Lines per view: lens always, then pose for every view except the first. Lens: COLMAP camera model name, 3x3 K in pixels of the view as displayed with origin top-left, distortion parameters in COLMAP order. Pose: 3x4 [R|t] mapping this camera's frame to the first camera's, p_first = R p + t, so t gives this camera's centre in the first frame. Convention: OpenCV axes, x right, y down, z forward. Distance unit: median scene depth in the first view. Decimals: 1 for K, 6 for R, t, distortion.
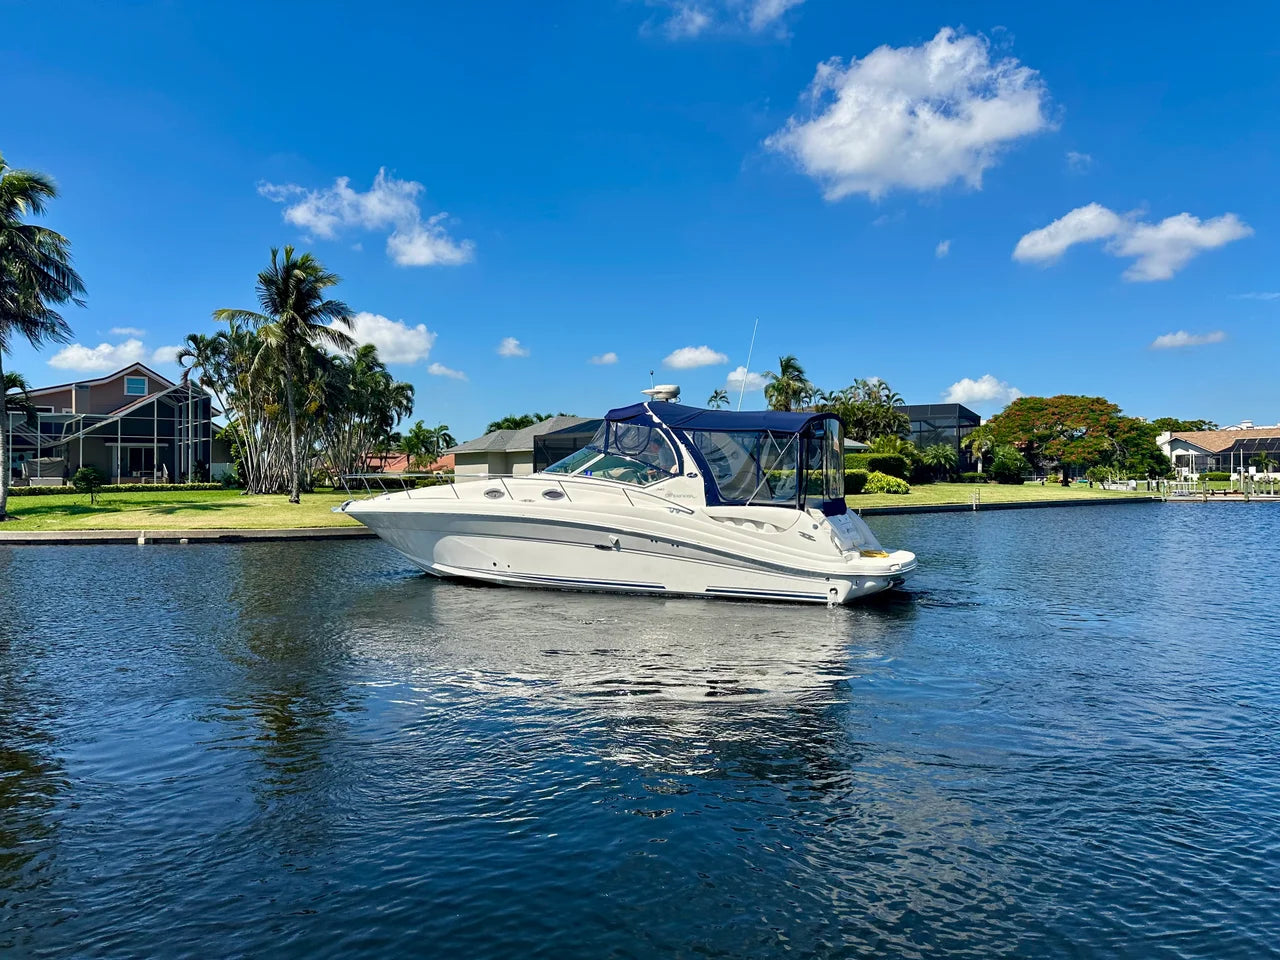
lens RADIAL K [[906.8, 0, 647.0], [0, 906.8, 478.6], [0, 0, 1]] dist [0.080304, -0.089866]
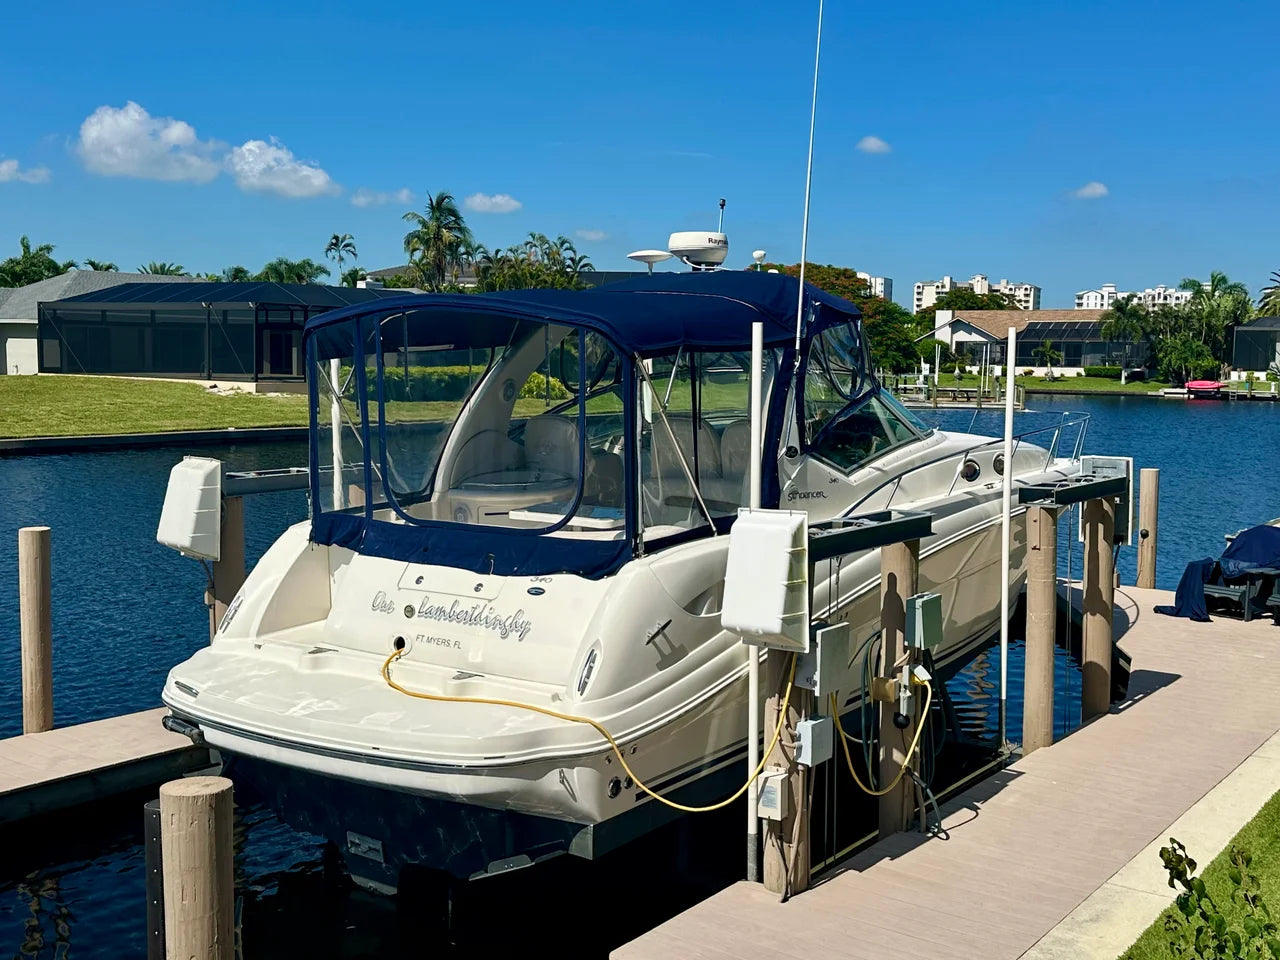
lens RADIAL K [[1416.4, 0, 670.4], [0, 1416.4, 455.6], [0, 0, 1]] dist [0.068346, 0.000000]
pose [[0.965089, 0.005670, 0.261861, 0.061022], [-0.026774, 0.996664, 0.077094, -0.032774], [-0.260551, -0.081414, 0.962021, -0.200785]]
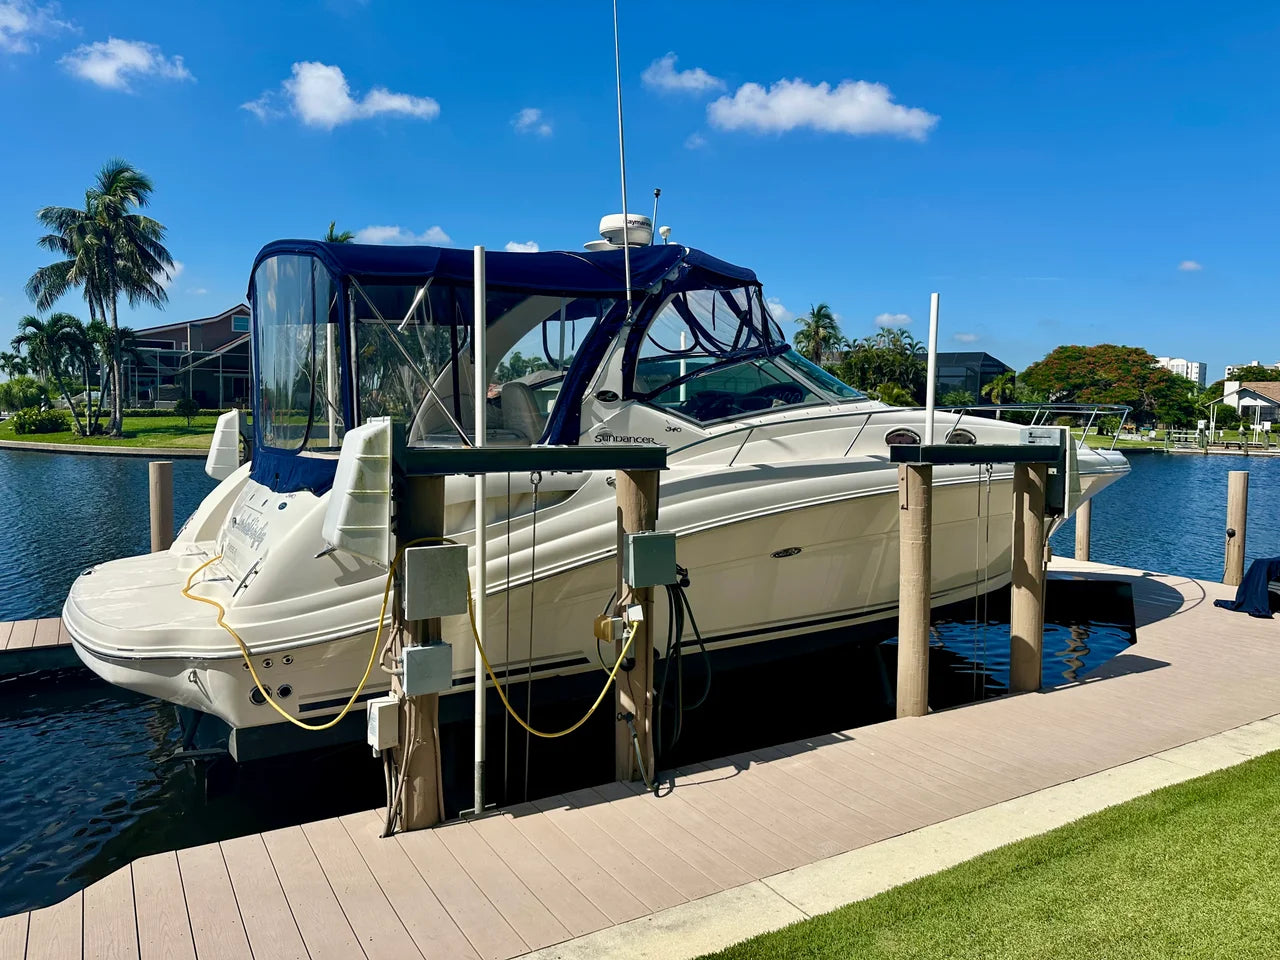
lens RADIAL K [[908.1, 0, 644.8], [0, 908.1, 464.6], [0, 0, 1]] dist [0.059013, -0.047715]
pose [[0.990771, 0.036870, -0.130435, 0.155493], [-0.028613, 0.997499, 0.064625, -0.016639], [0.132491, -0.060296, 0.989348, -0.142467]]
